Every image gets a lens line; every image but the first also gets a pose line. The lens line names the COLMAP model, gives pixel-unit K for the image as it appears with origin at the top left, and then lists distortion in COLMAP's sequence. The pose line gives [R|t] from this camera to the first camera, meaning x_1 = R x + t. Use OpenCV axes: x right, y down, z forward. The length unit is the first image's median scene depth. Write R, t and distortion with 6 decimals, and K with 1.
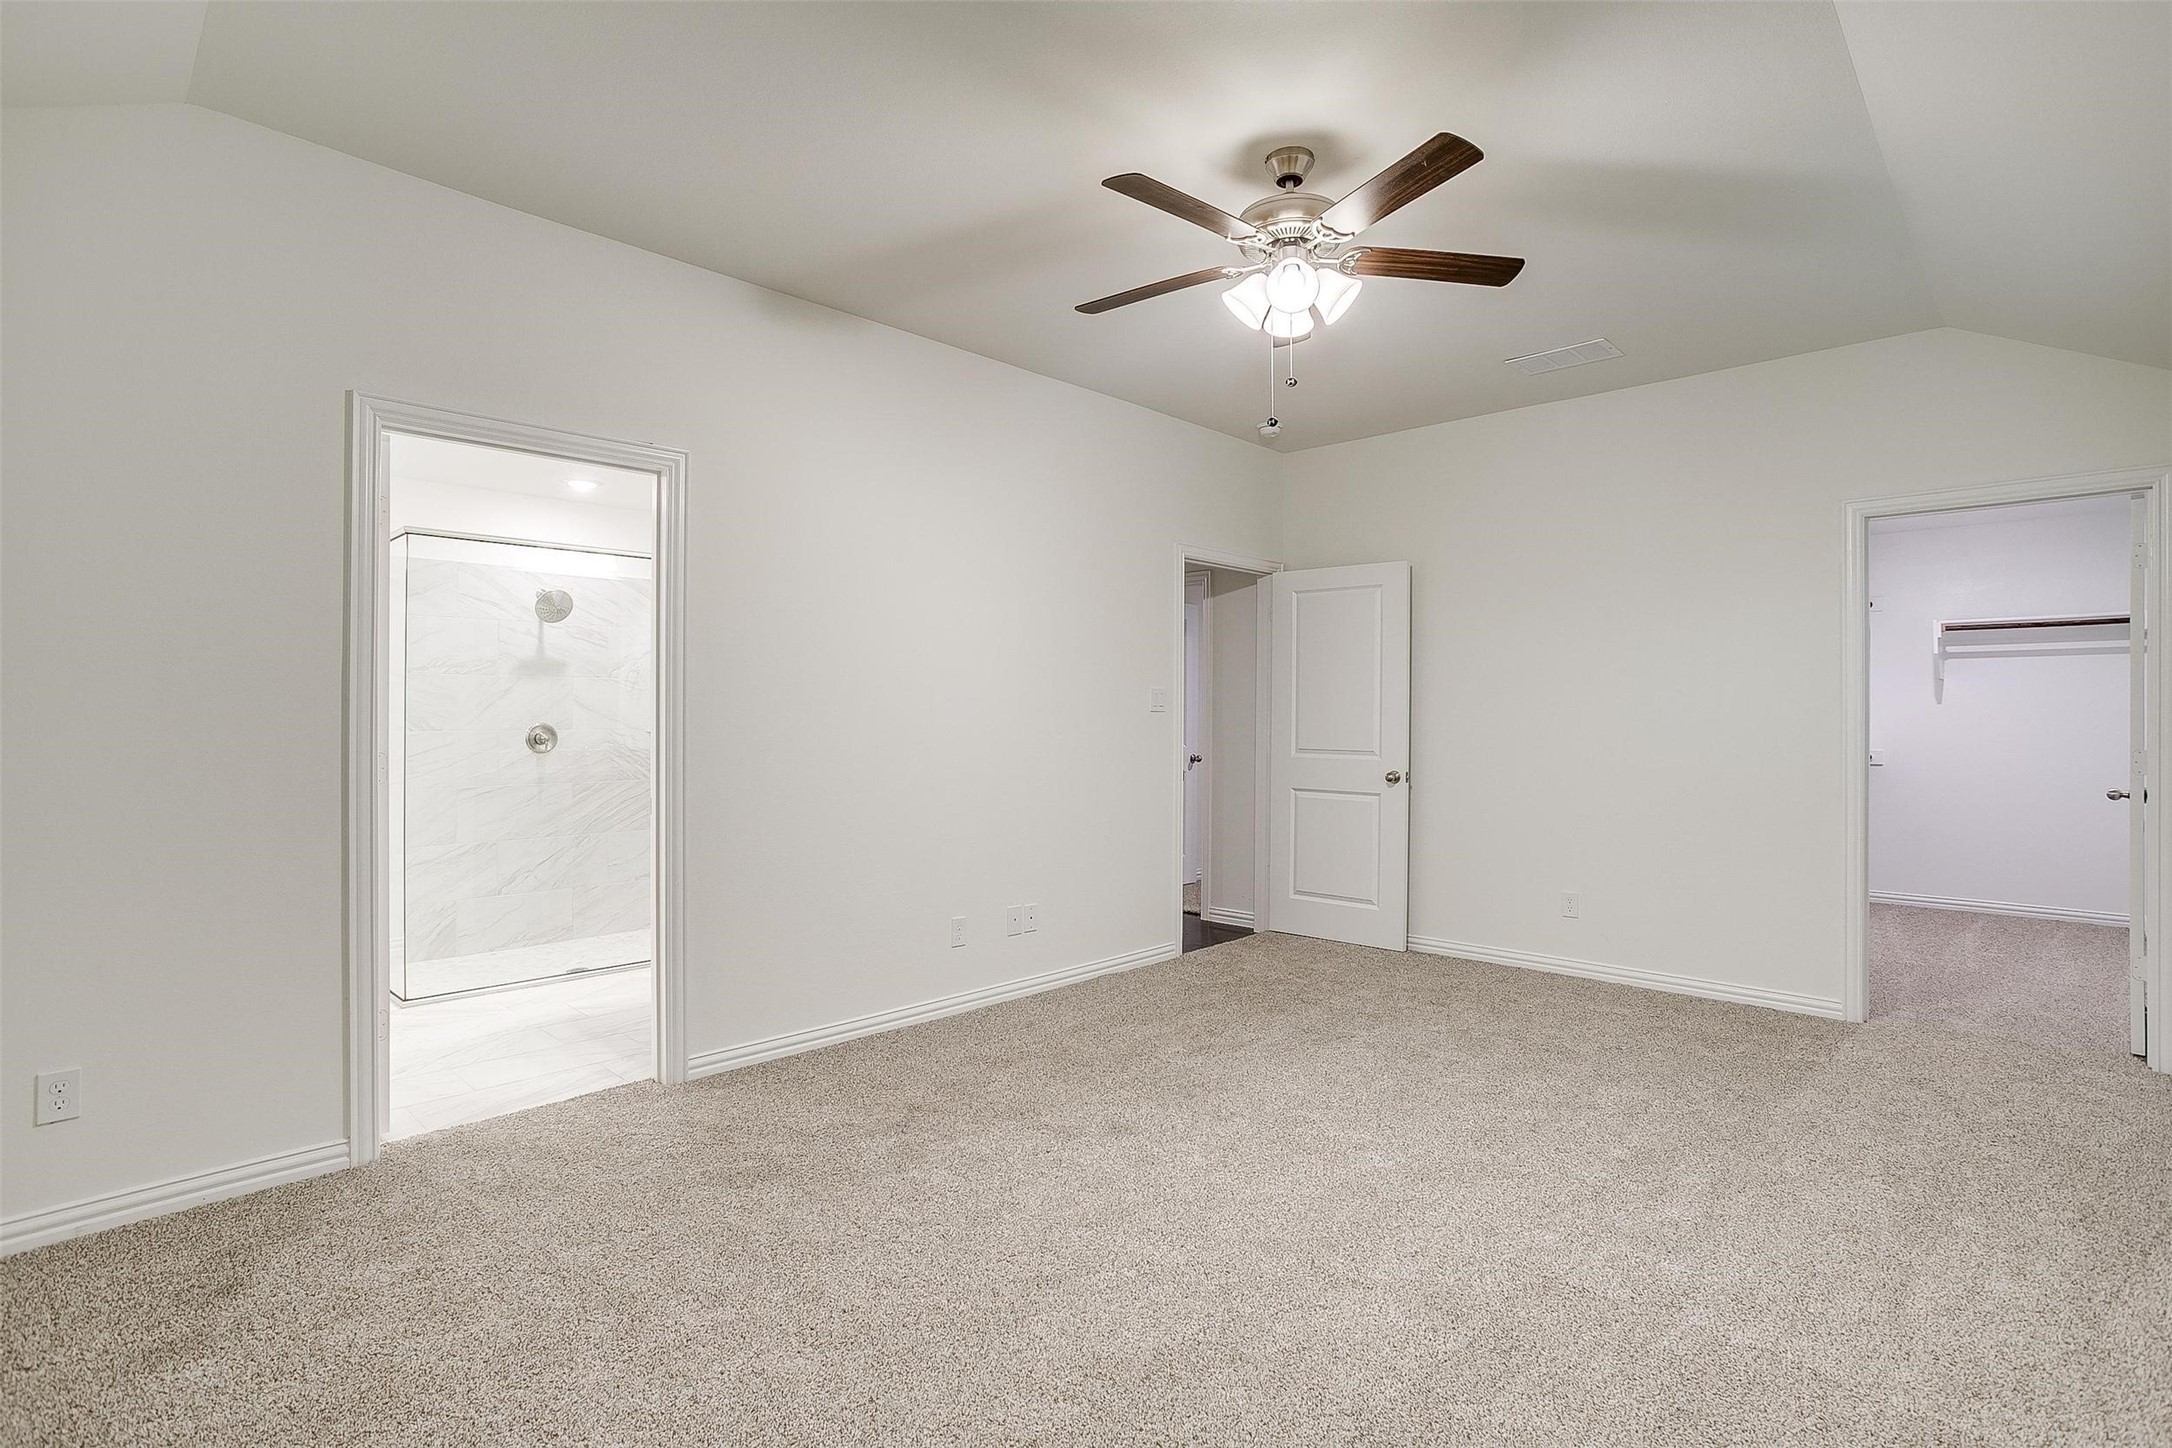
lens RADIAL K [[1050.3, 0, 1076.6], [0, 1050.3, 721.8], [0, 0, 1]] dist [-0.060422, 0.032101]
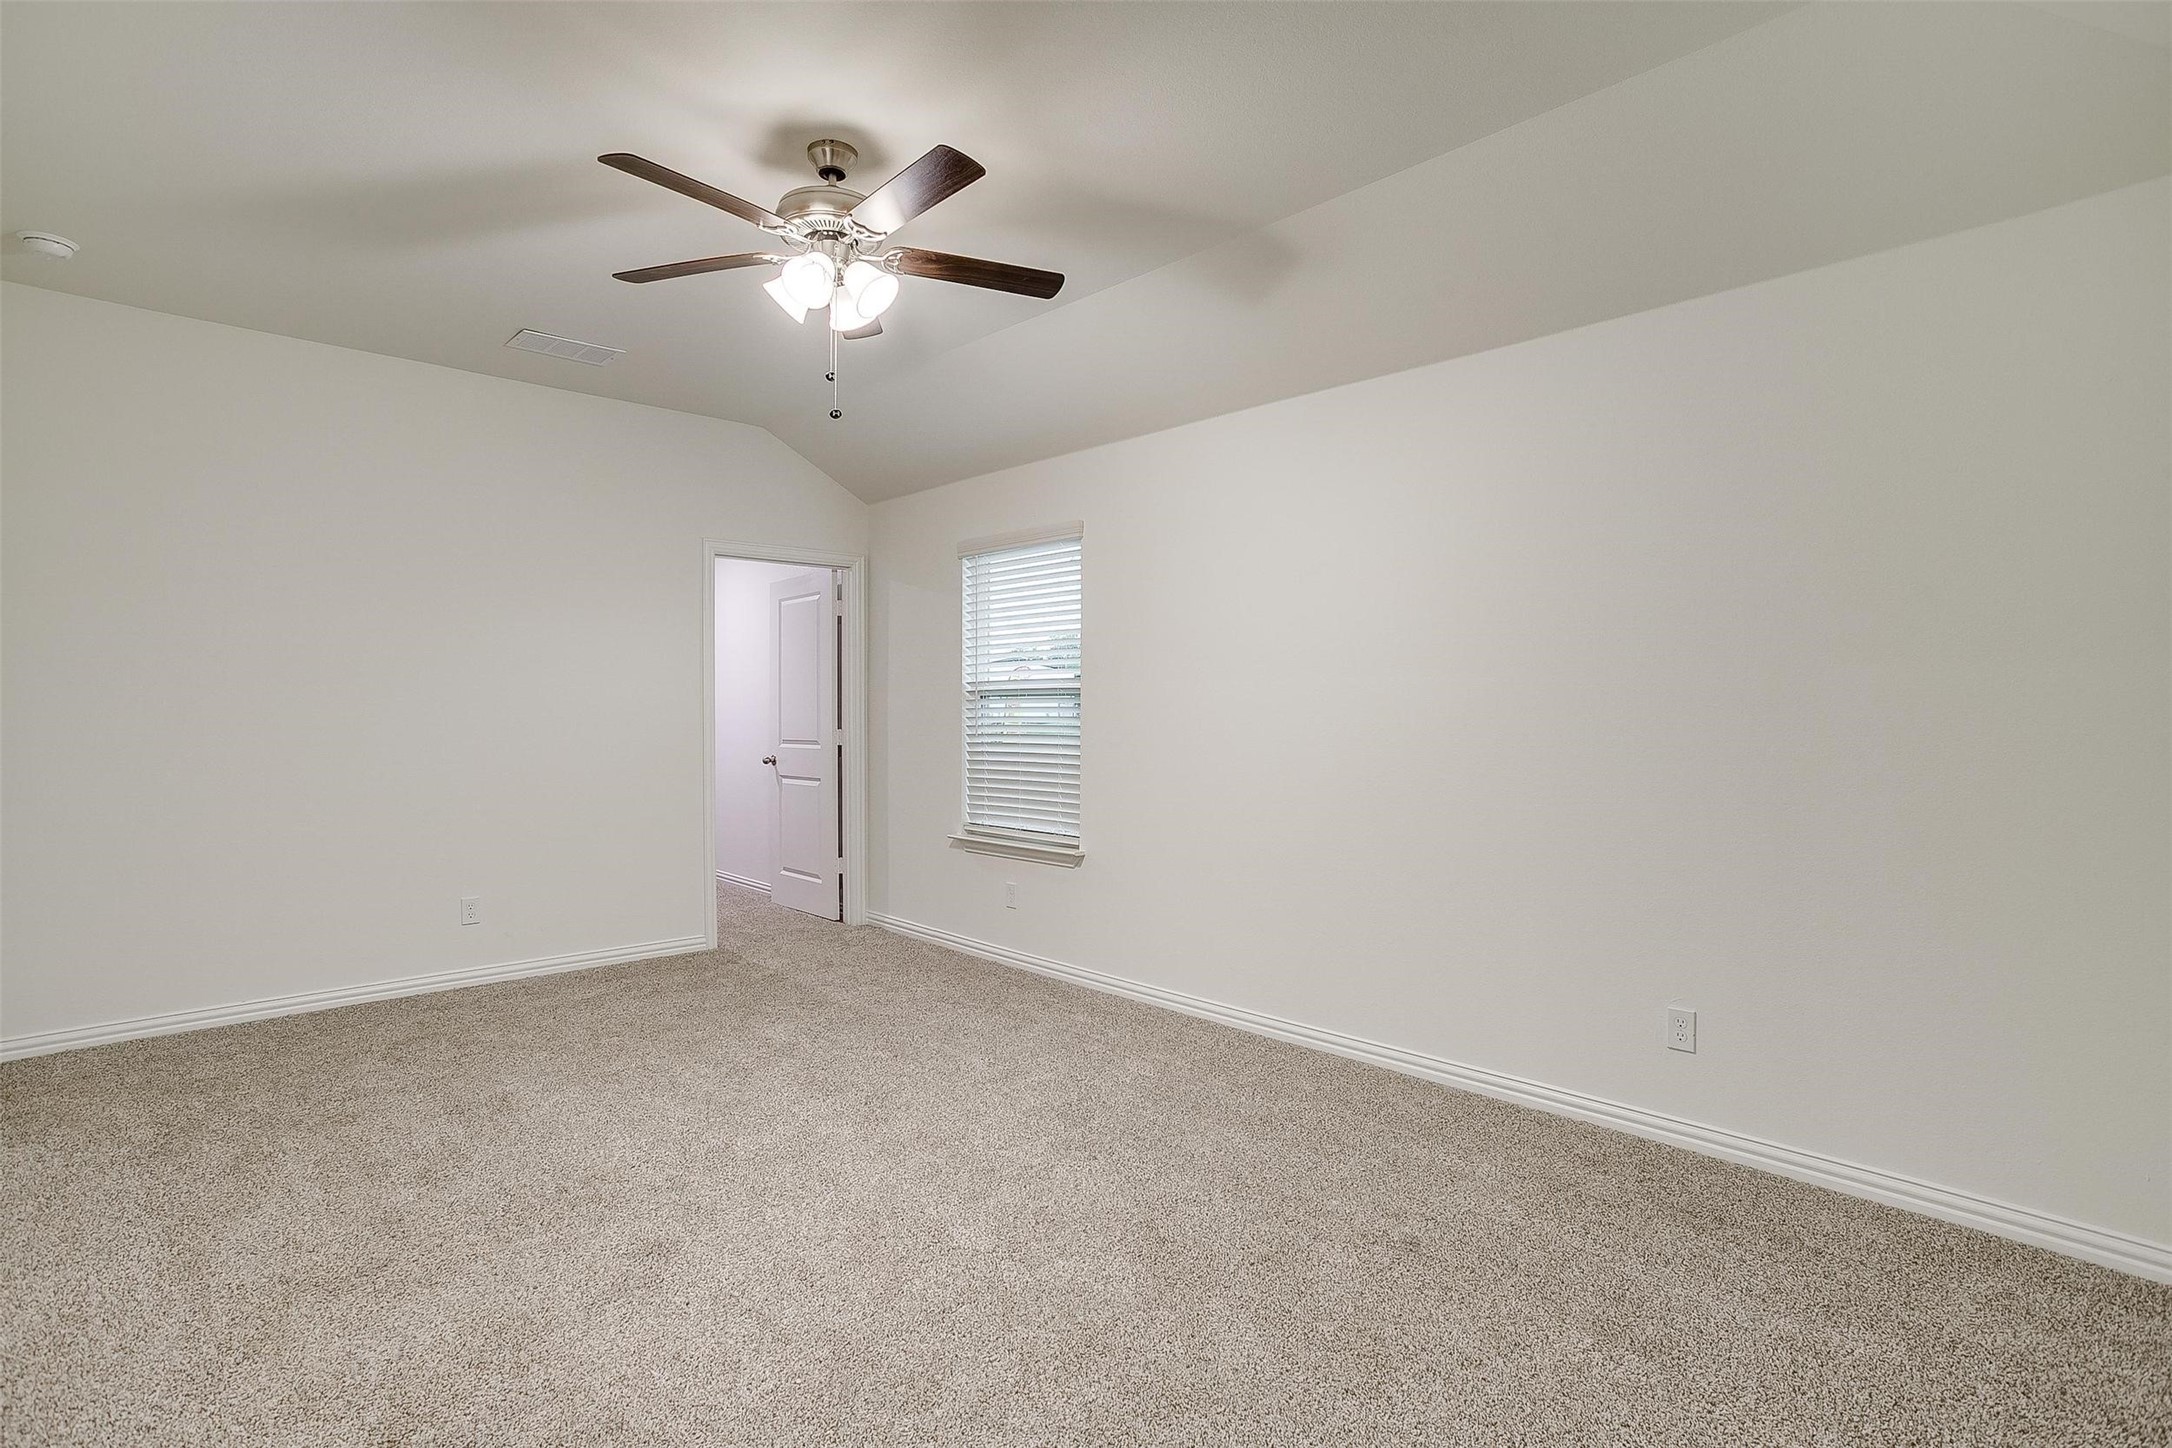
lens RADIAL K [[1050.3, 0, 1076.6], [0, 1050.3, 721.8], [0, 0, 1]] dist [-0.060422, 0.032101]
pose [[0.061934, -0.017502, 0.997927, -0.772133], [0.011383, 0.999794, 0.016829, -0.010528], [-0.998015, 0.010317, 0.062120, 0.708893]]
